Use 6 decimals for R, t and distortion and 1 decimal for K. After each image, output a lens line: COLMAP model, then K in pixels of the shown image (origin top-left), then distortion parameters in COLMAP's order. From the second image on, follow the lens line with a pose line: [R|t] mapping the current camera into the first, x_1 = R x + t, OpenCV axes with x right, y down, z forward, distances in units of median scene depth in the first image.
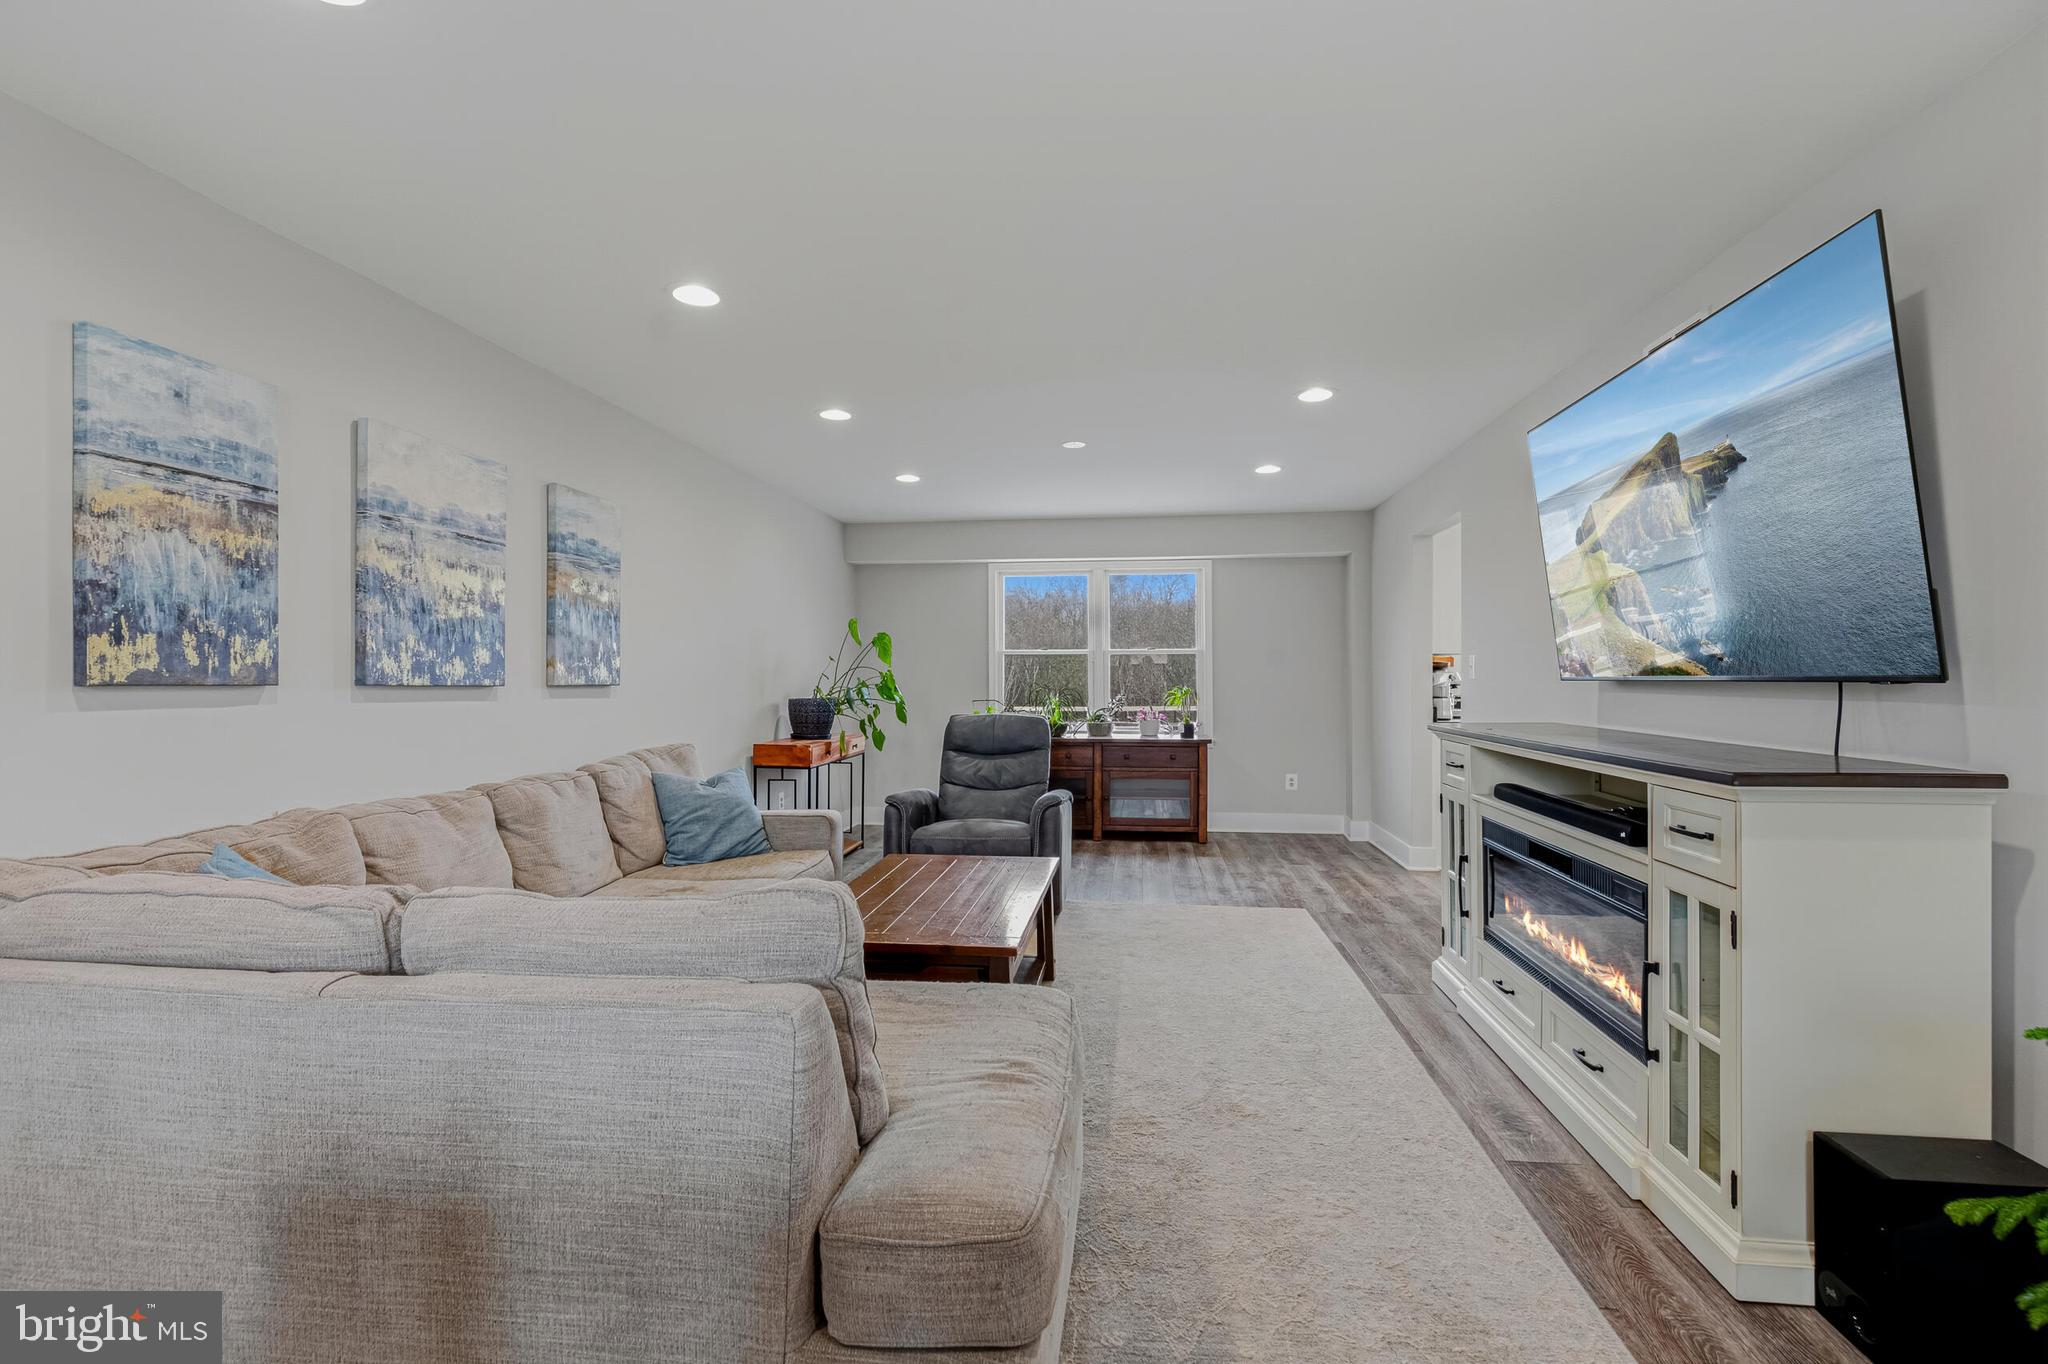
lens RADIAL K [[914.0, 0, 1025.4], [0, 914.0, 678.3], [0, 0, 1]] dist [0.005361, -0.001895]
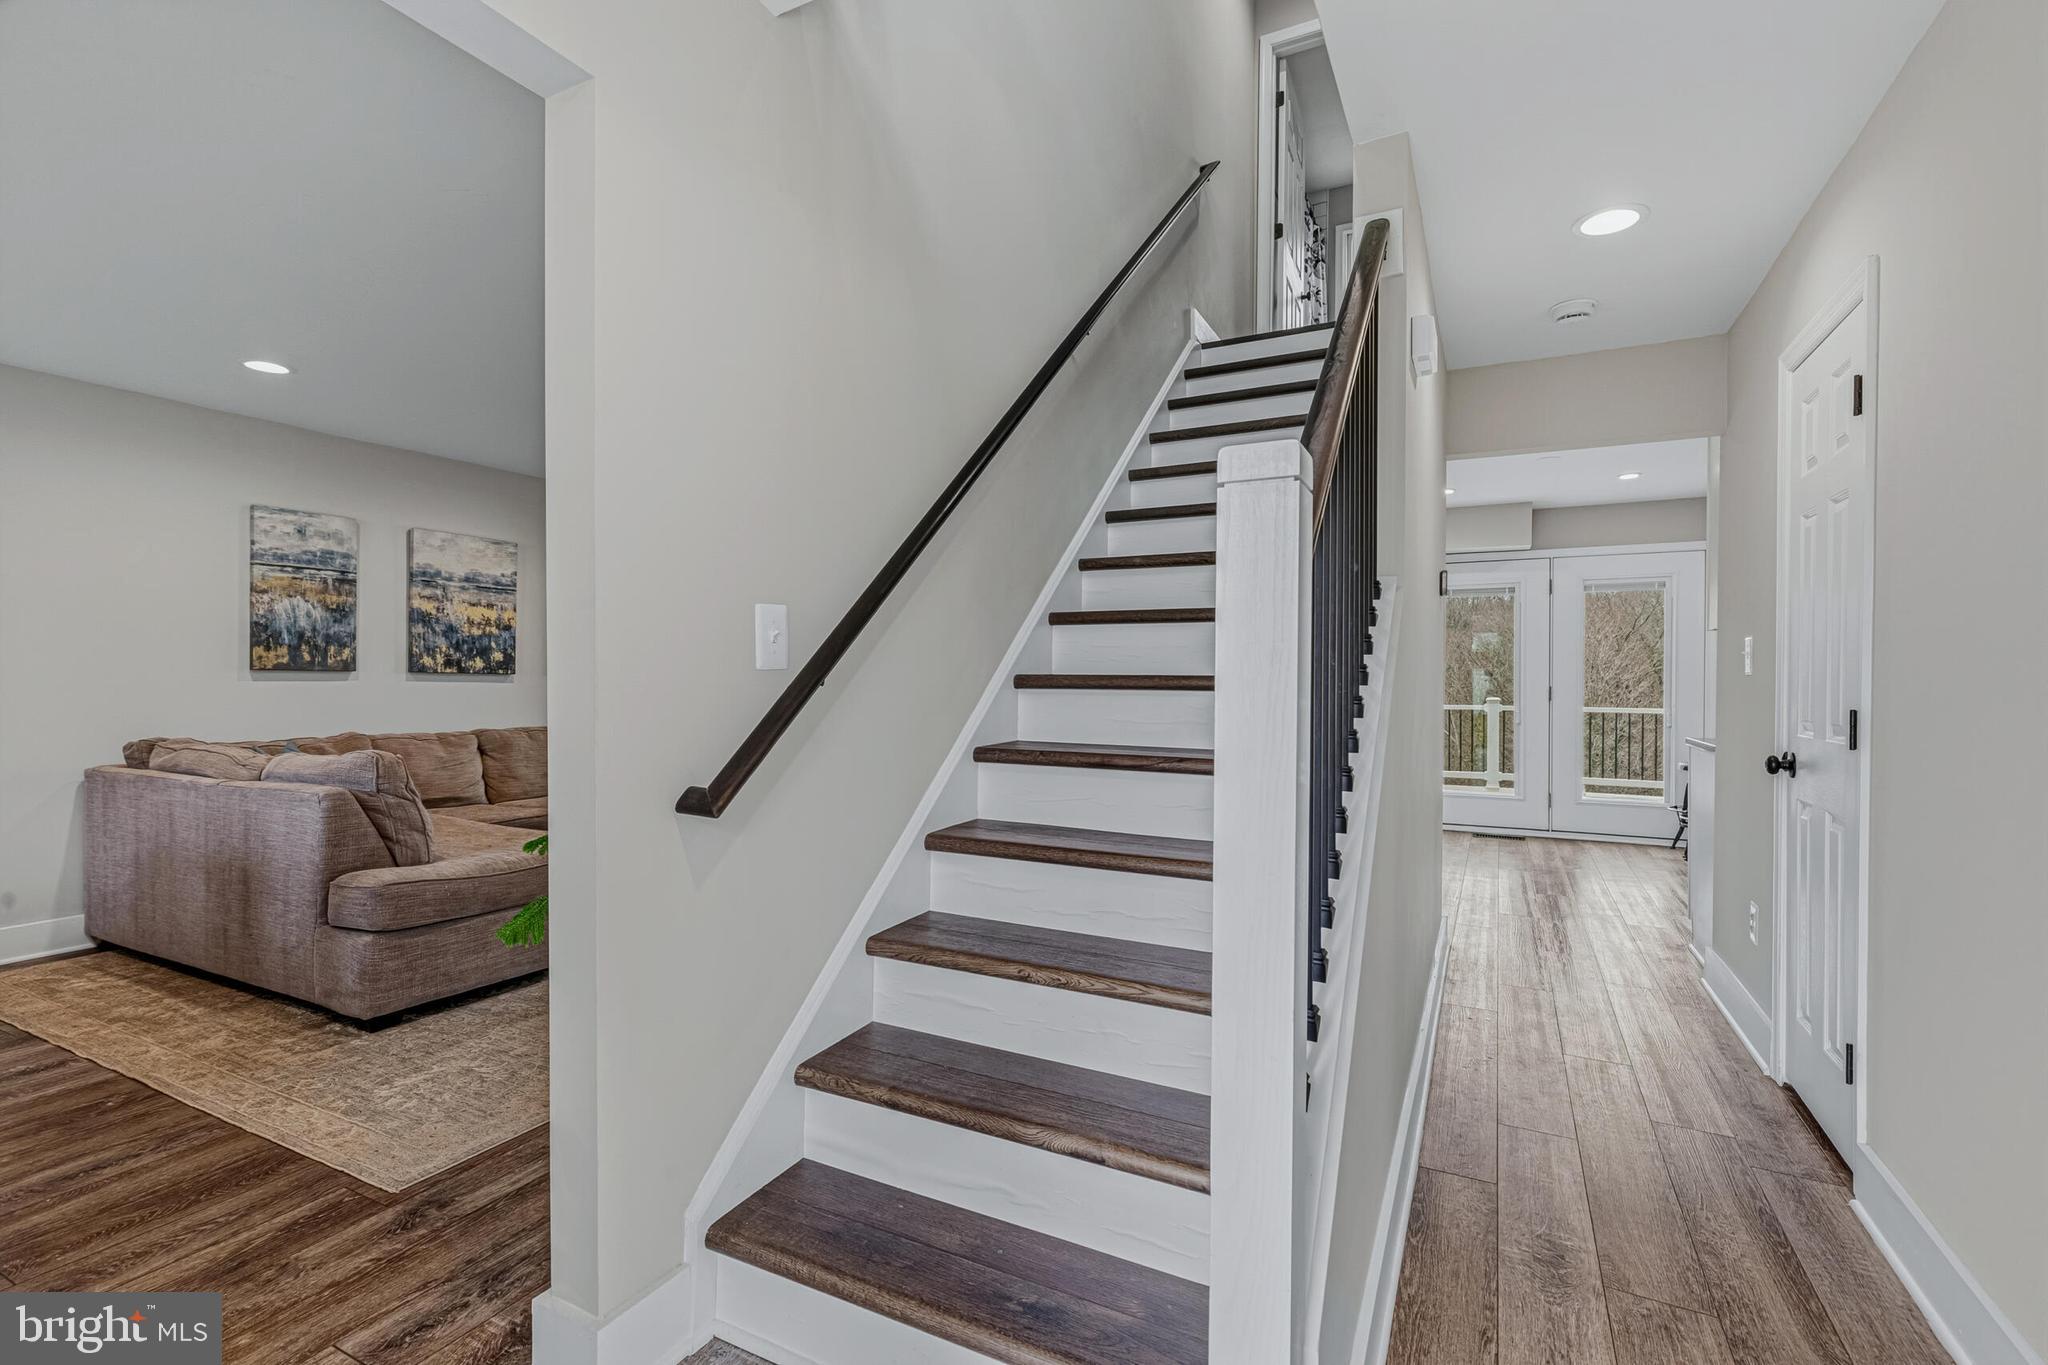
lens RADIAL K [[914.0, 0, 1023.6], [0, 914.0, 680.0], [0, 0, 1]] dist [0.005361, -0.001895]
pose [[0.935732, 0.005341, -0.352671, 1.266304], [-0.005489, 0.999985, 0.000580, 0.018382], [0.352669, 0.001393, 0.935747, -0.348825]]
